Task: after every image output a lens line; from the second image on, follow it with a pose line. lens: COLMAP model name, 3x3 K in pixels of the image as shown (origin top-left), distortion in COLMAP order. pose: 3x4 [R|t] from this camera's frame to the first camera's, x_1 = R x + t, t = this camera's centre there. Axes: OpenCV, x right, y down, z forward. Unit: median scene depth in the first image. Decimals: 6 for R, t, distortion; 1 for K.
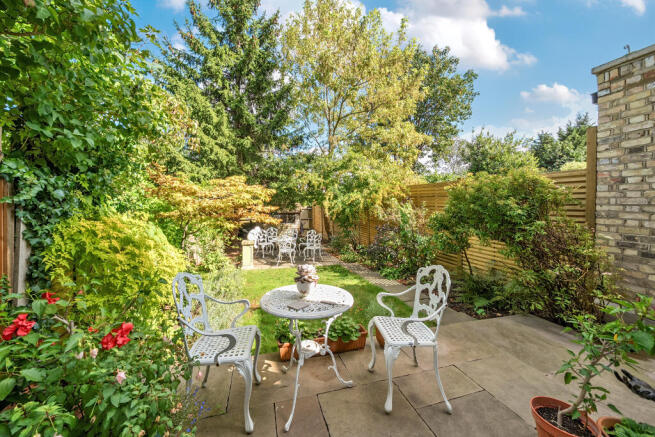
lens RADIAL K [[233.3, 0, 303.3], [0, 233.3, 211.9], [0, 0, 1]] dist [-0.009504, 0.000447]
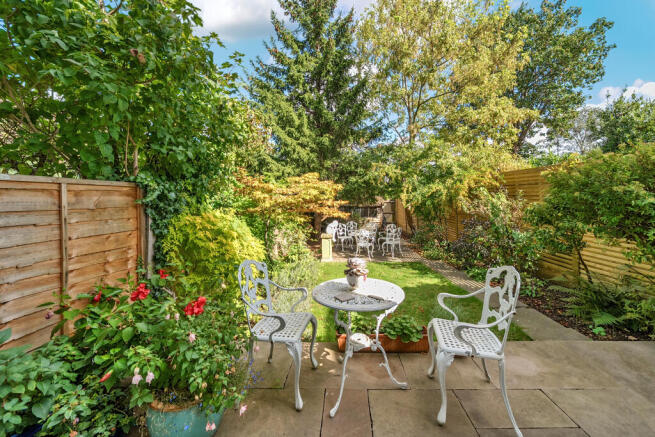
lens RADIAL K [[233.3, 0, 321.5], [0, 233.3, 202.9], [0, 0, 1]] dist [-0.009504, 0.000447]
pose [[0.954845, -0.022137, -0.296280, 0.110364], [0.018471, 0.999714, -0.015166, -0.000587], [0.296531, 0.009008, 0.954981, -0.009292]]
